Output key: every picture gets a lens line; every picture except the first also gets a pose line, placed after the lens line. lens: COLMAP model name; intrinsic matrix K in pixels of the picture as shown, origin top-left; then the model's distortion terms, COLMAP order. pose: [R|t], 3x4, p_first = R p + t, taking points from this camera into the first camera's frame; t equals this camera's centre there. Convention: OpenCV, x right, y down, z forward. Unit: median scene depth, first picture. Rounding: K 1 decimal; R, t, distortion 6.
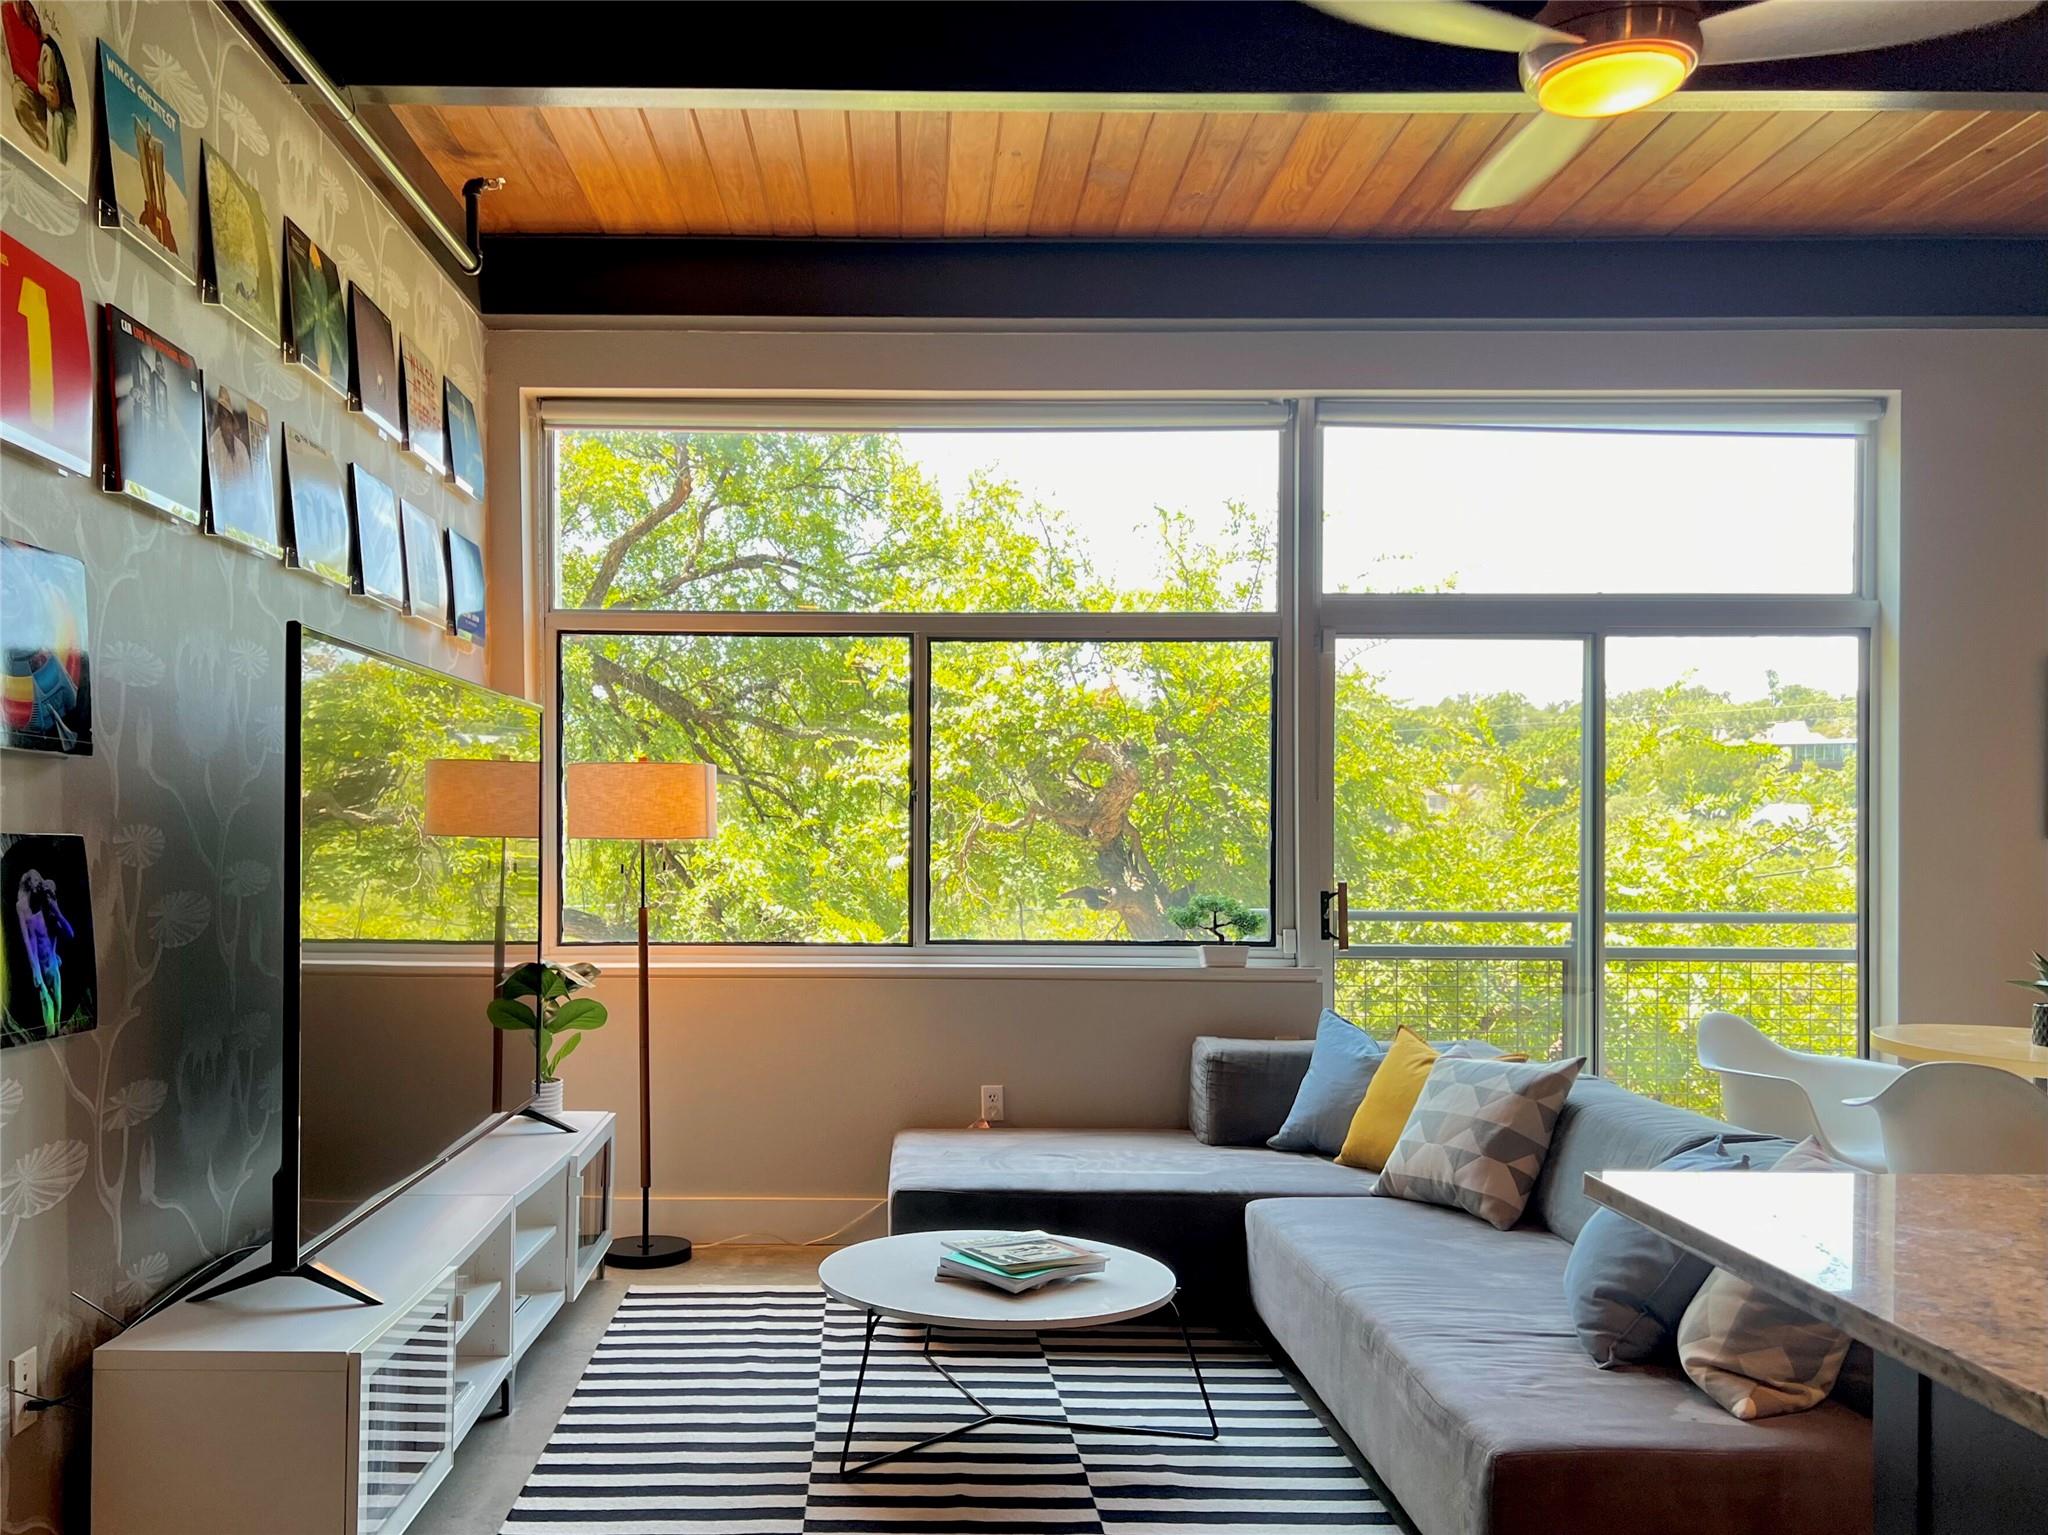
lens RADIAL K [[1753.2, 0, 912.6], [0, 1753.2, 852.5], [0, 0, 1]] dist [0.073072, -0.008003]
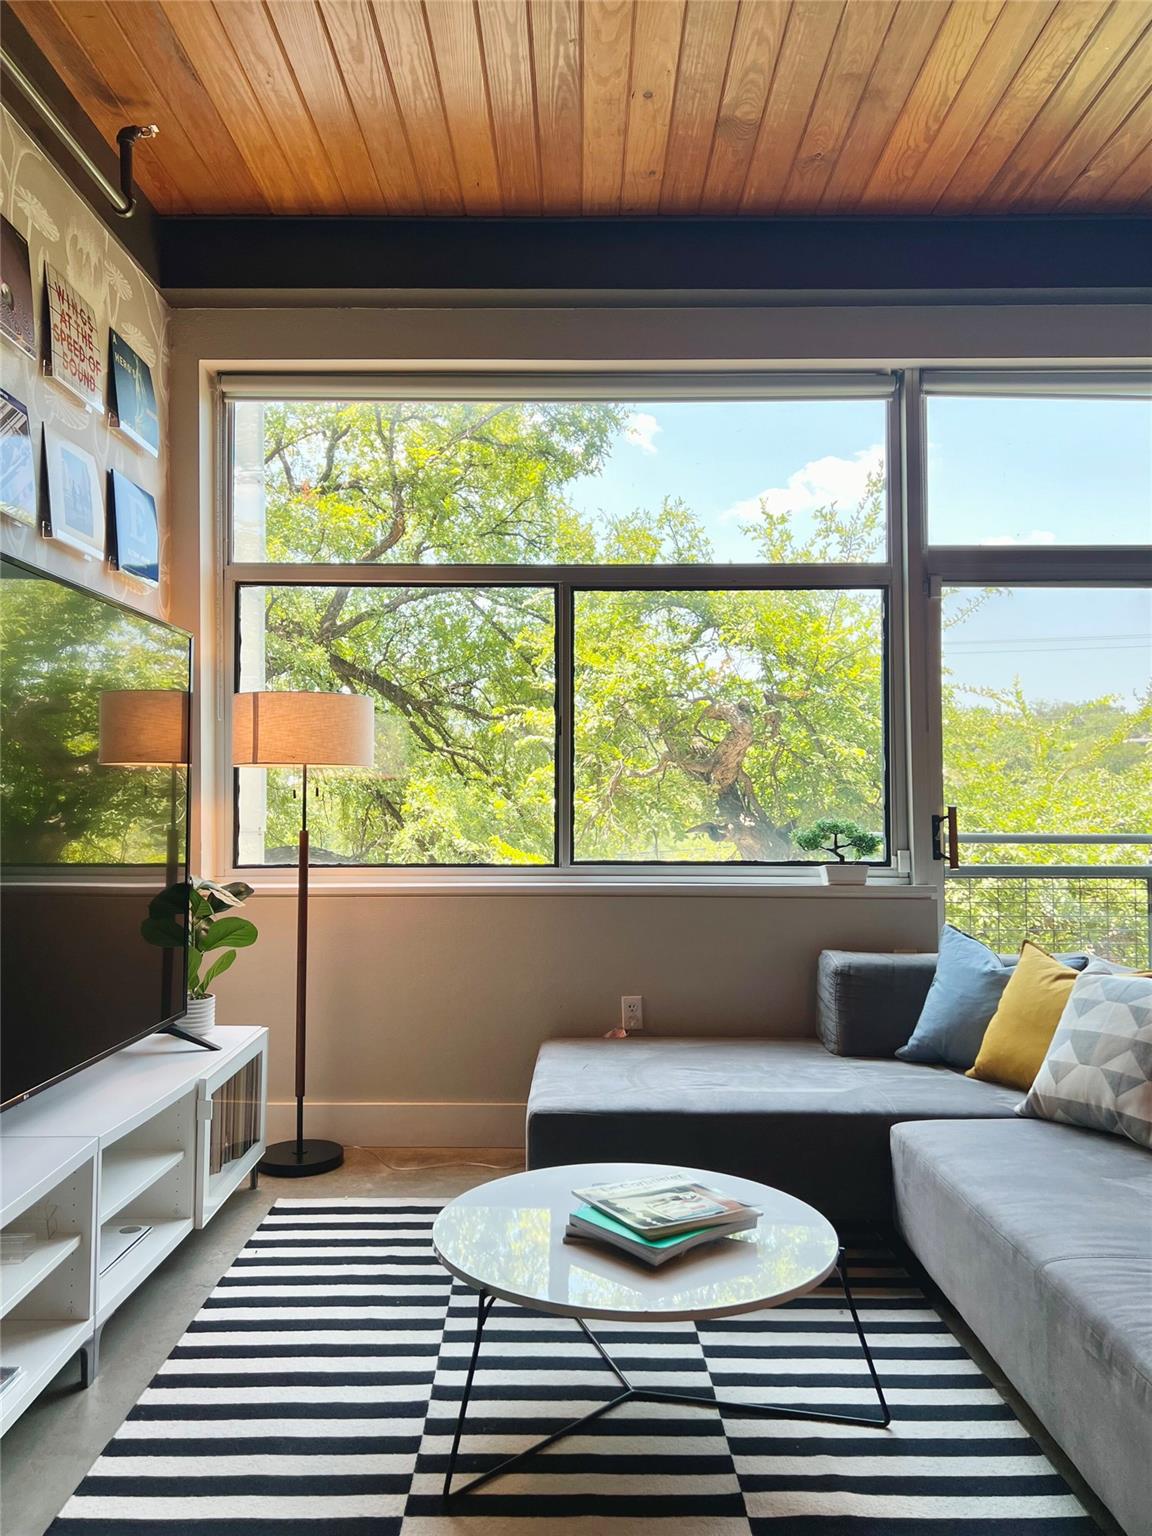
lens RADIAL K [[1170.9, 0, 576.0], [0, 1170.9, 768.0], [0, 0, 1]] dist [0.063589, -0.070740]
pose [[0.999979, -0.003989, -0.005080, 0.016709], [0.003782, 0.999187, -0.040132, 0.023414], [0.005236, 0.040112, 0.999181, 0.295550]]
